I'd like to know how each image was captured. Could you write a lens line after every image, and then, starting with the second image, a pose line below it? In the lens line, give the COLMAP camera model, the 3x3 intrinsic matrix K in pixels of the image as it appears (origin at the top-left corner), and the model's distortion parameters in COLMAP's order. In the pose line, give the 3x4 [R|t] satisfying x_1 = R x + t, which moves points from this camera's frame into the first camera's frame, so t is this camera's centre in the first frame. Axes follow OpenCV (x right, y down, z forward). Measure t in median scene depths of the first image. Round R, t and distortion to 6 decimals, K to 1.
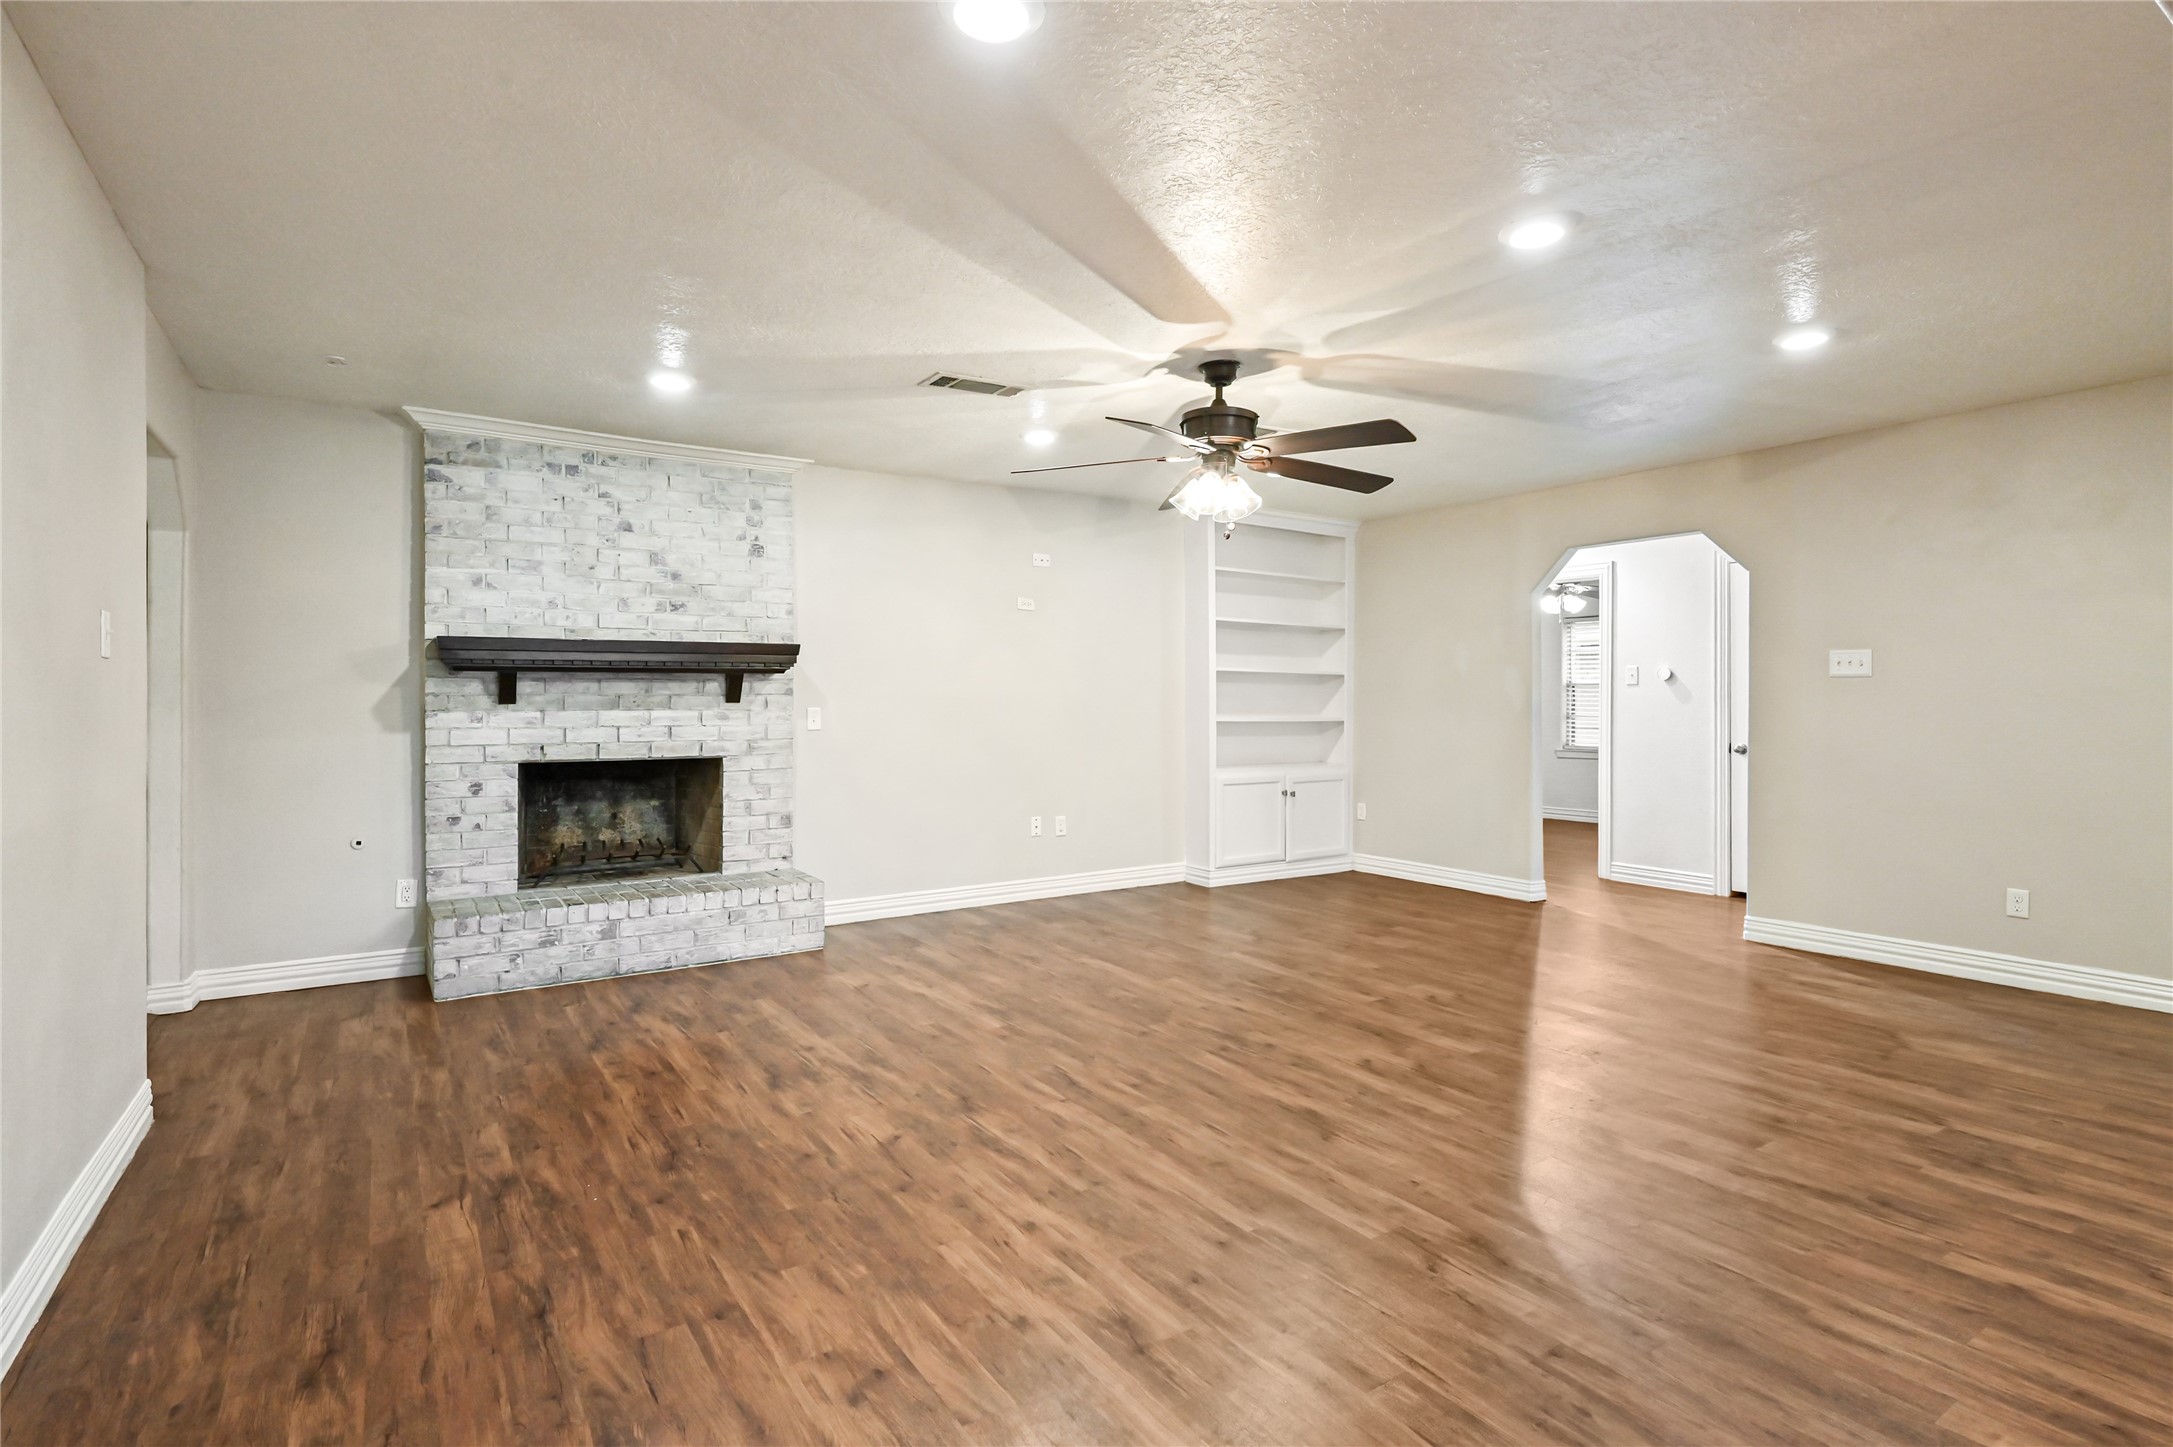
lens RADIAL K [[1048.7, 0, 1099.6], [0, 1048.7, 714.0], [0, 0, 1]] dist [-0.000545, -0.000260]
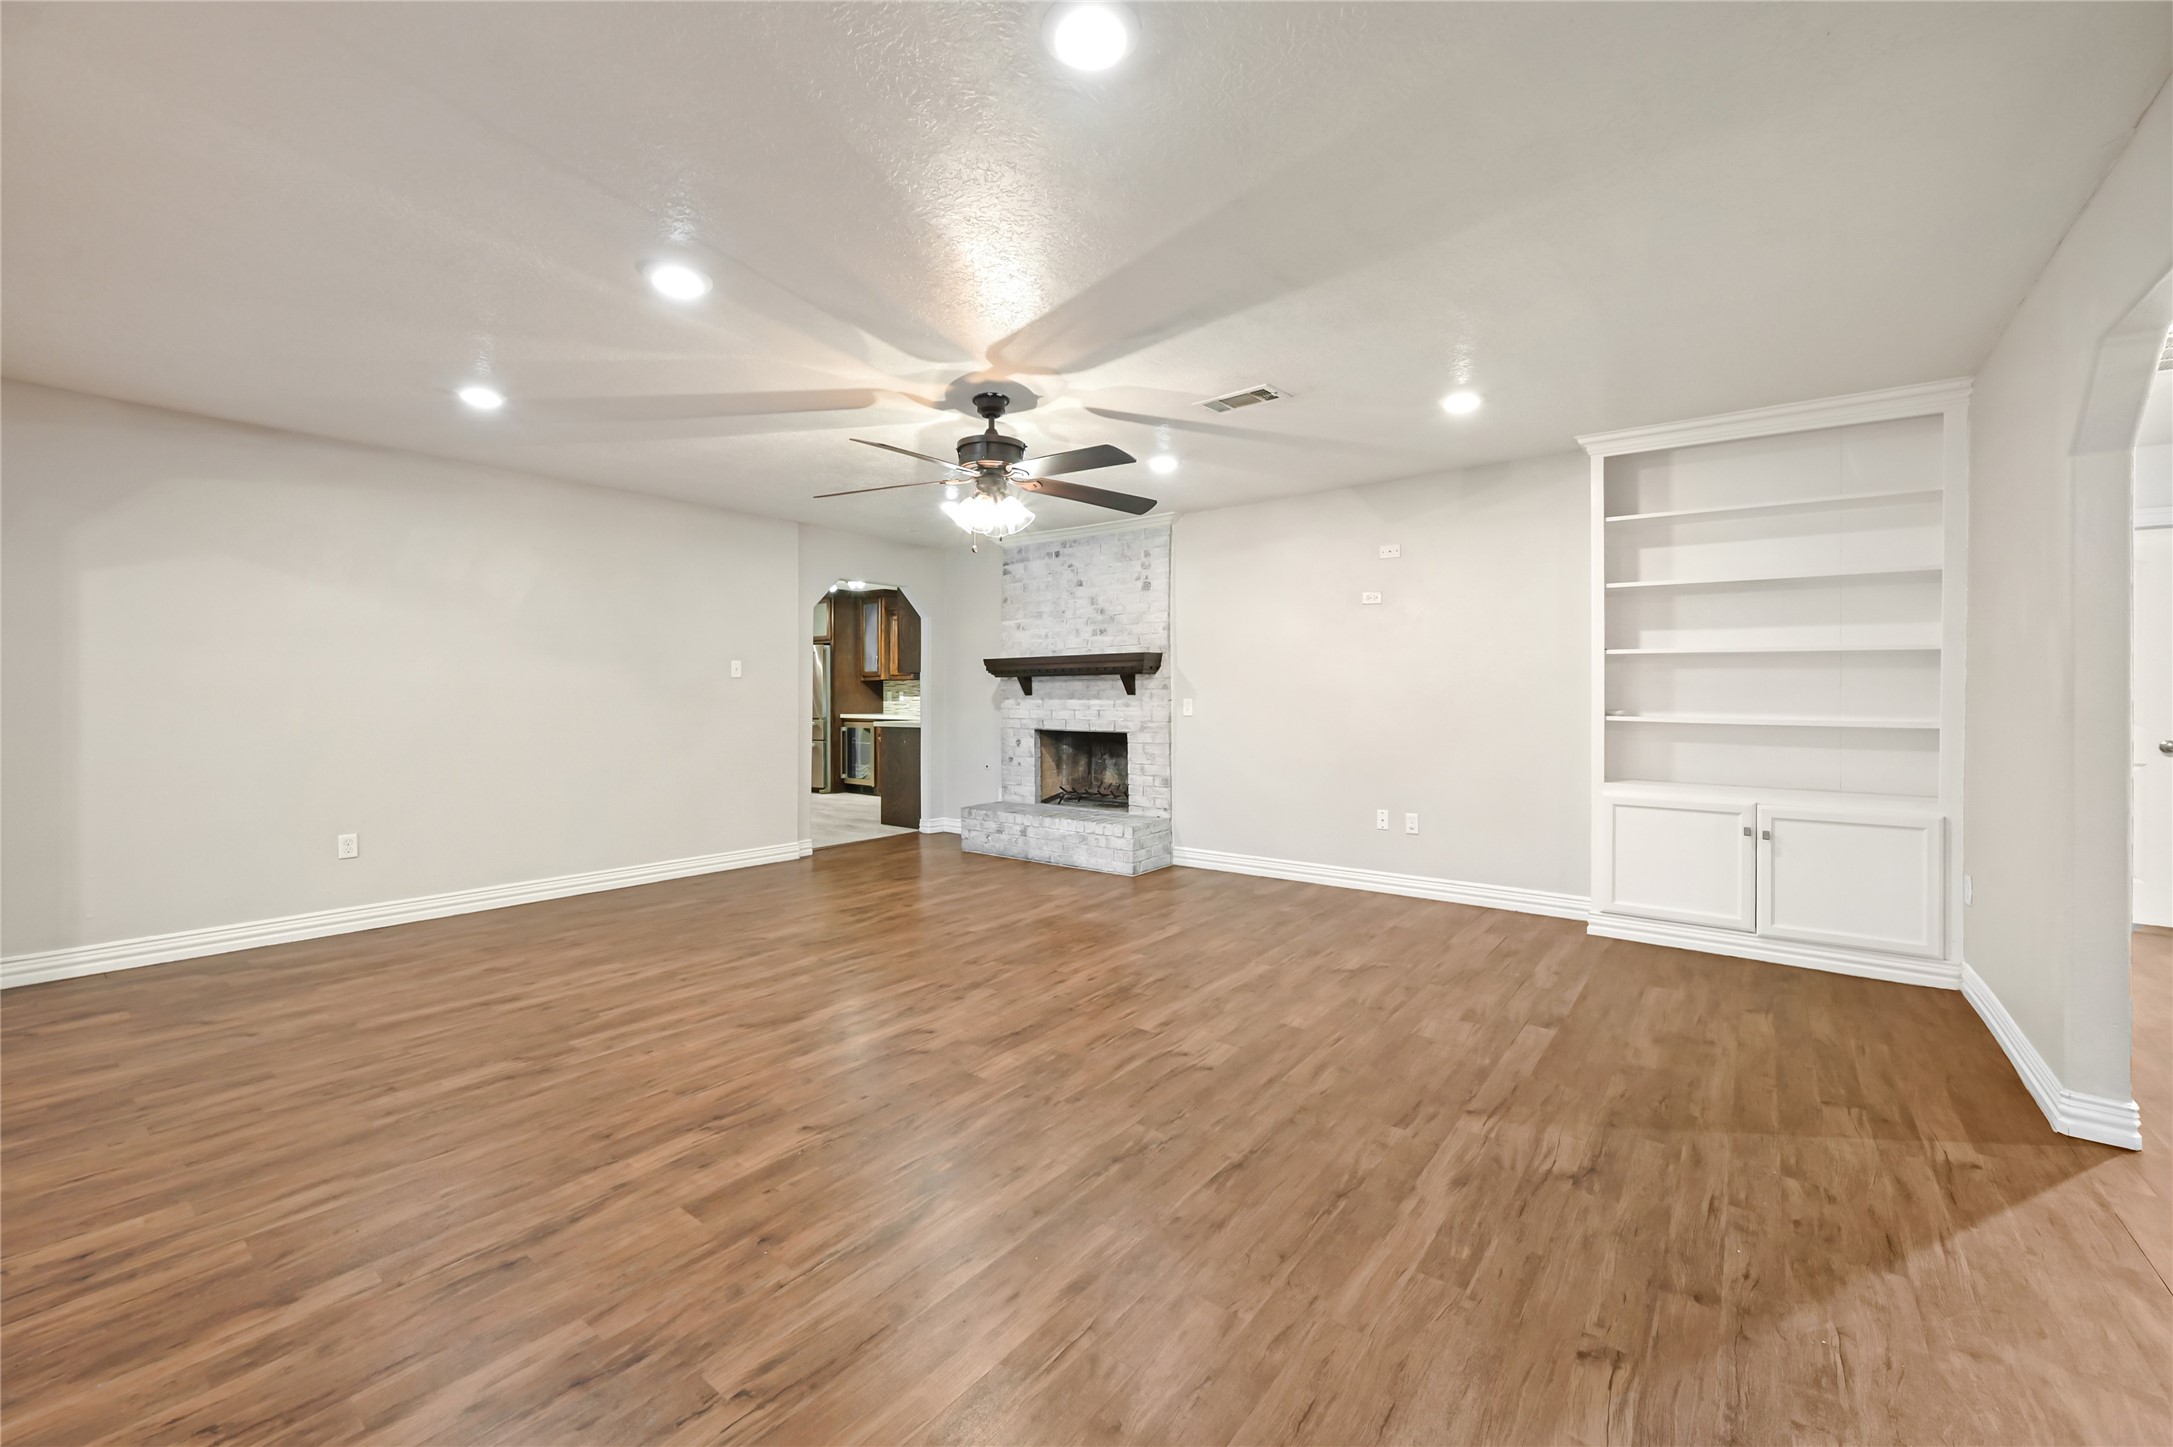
lens RADIAL K [[866.0, 0, 1119.4], [0, 866.0, 709.1], [0, 0, 1]] dist [-0.000431, -0.000928]
pose [[0.335675, 0.016389, -0.941835, 1.011288], [-0.012544, 0.999838, 0.012928, -0.008653], [0.941894, 0.007475, 0.335826, 0.783569]]
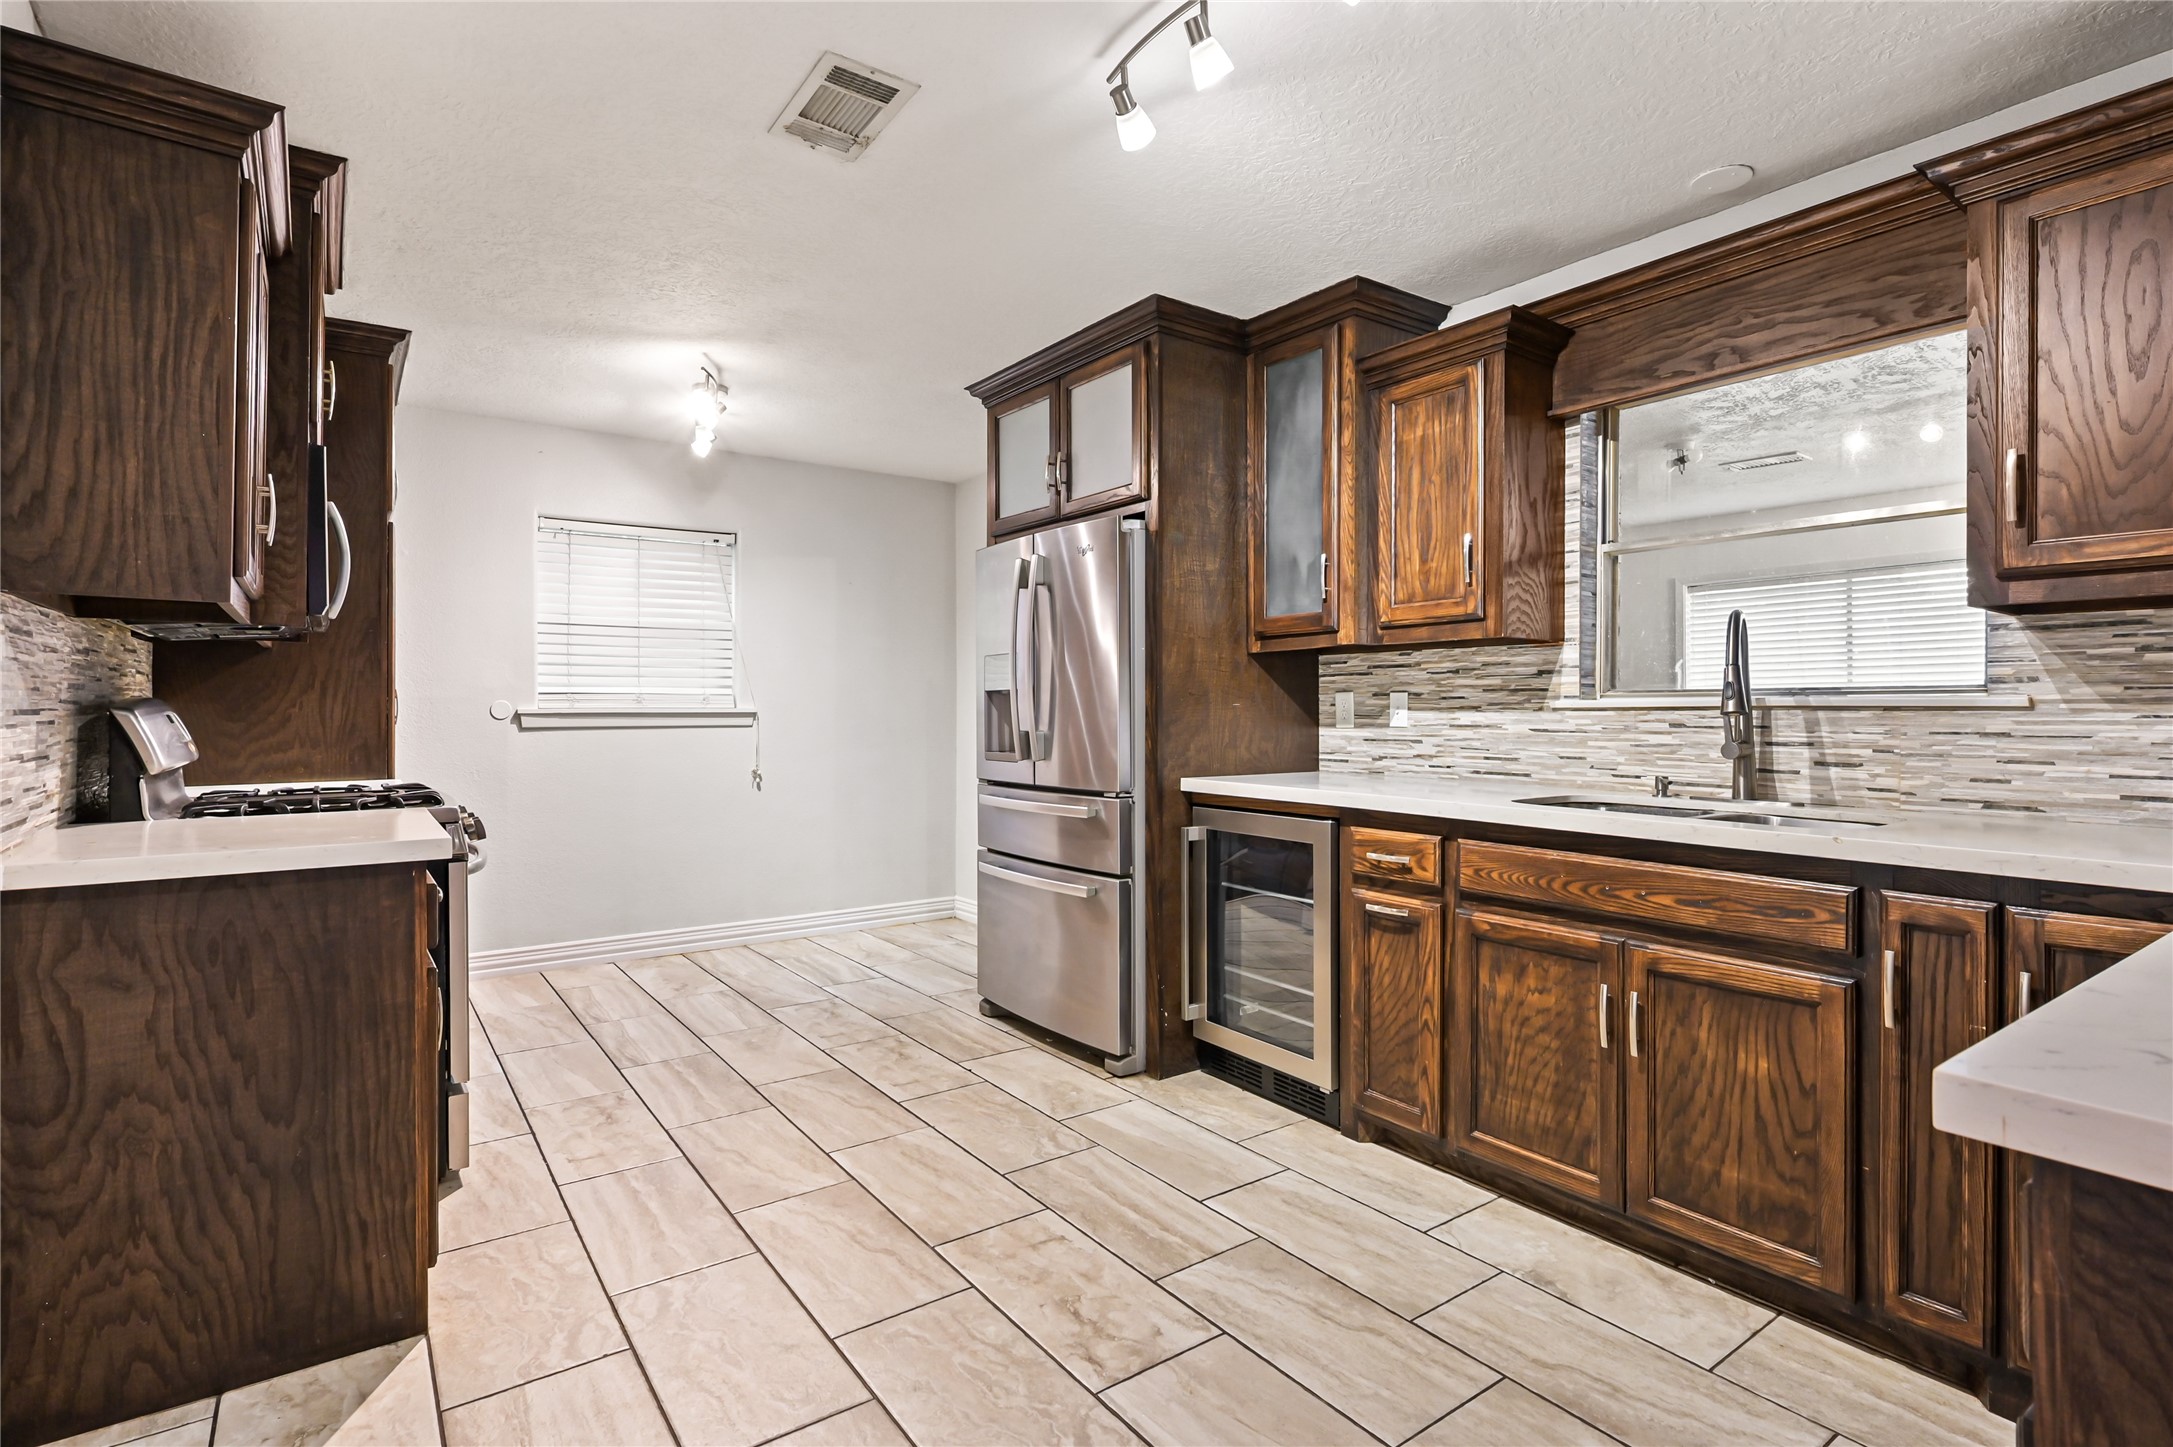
lens RADIAL K [[1048.7, 0, 1092.9], [0, 1048.7, 712.1], [0, 0, 1]] dist [-0.000545, -0.000260]
pose [[0.036264, 0.009017, -0.999302, -0.892057], [-0.014761, 0.999855, 0.008486, -0.007072], [0.999233, 0.014443, 0.036392, 0.766910]]
